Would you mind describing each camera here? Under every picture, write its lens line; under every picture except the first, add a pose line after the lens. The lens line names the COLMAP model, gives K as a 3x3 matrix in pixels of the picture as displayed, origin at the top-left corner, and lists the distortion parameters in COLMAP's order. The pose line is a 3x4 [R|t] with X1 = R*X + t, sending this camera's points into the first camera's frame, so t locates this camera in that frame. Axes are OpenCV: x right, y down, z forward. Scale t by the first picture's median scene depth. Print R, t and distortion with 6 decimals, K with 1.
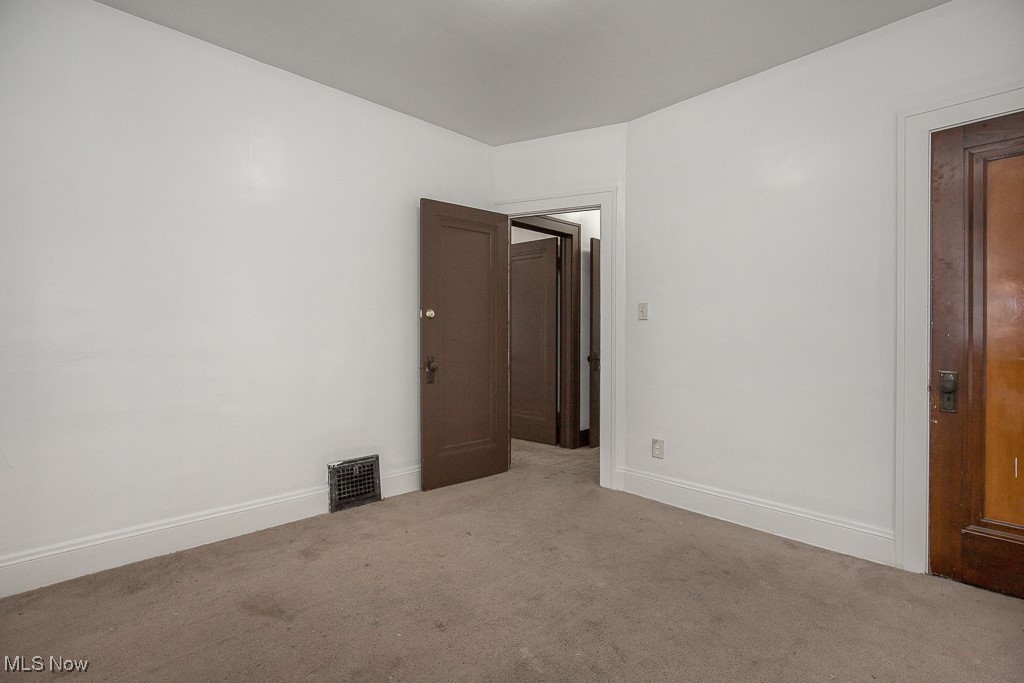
lens RADIAL K [[474.8, 0, 514.2], [0, 474.8, 336.0], [0, 0, 1]] dist [-0.003926, 0.000063]
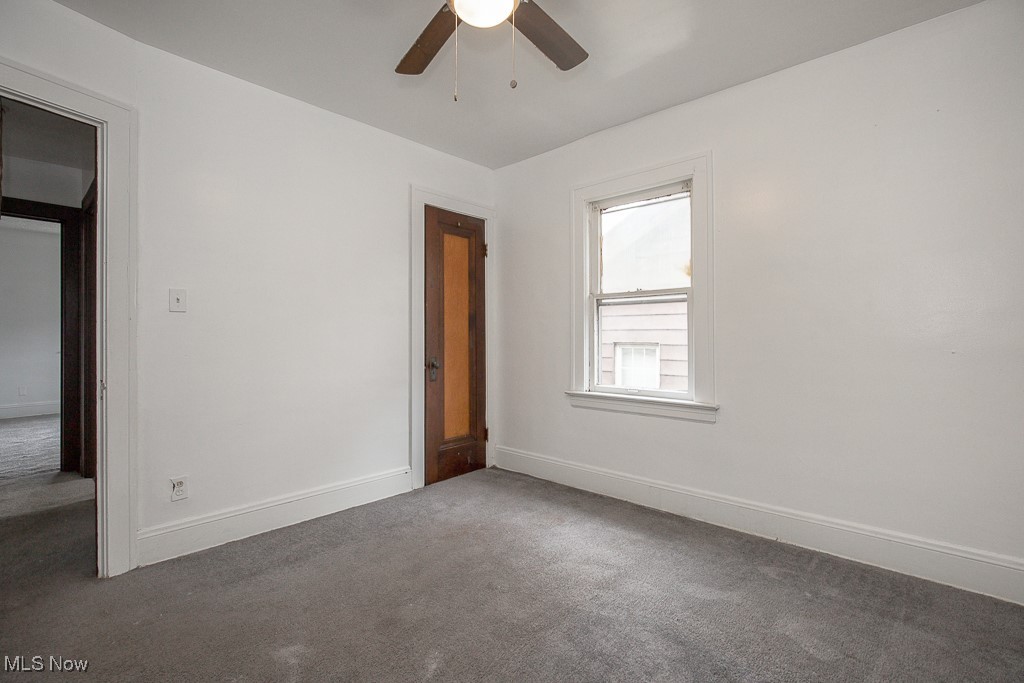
lens RADIAL K [[474.8, 0, 514.2], [0, 474.8, 336.0], [0, 0, 1]] dist [-0.003926, 0.000063]
pose [[-0.051781, -0.009314, 0.998615, -0.408674], [0.002753, 0.999951, 0.009470, -0.004093], [-0.998655, 0.003240, -0.051752, 0.456761]]
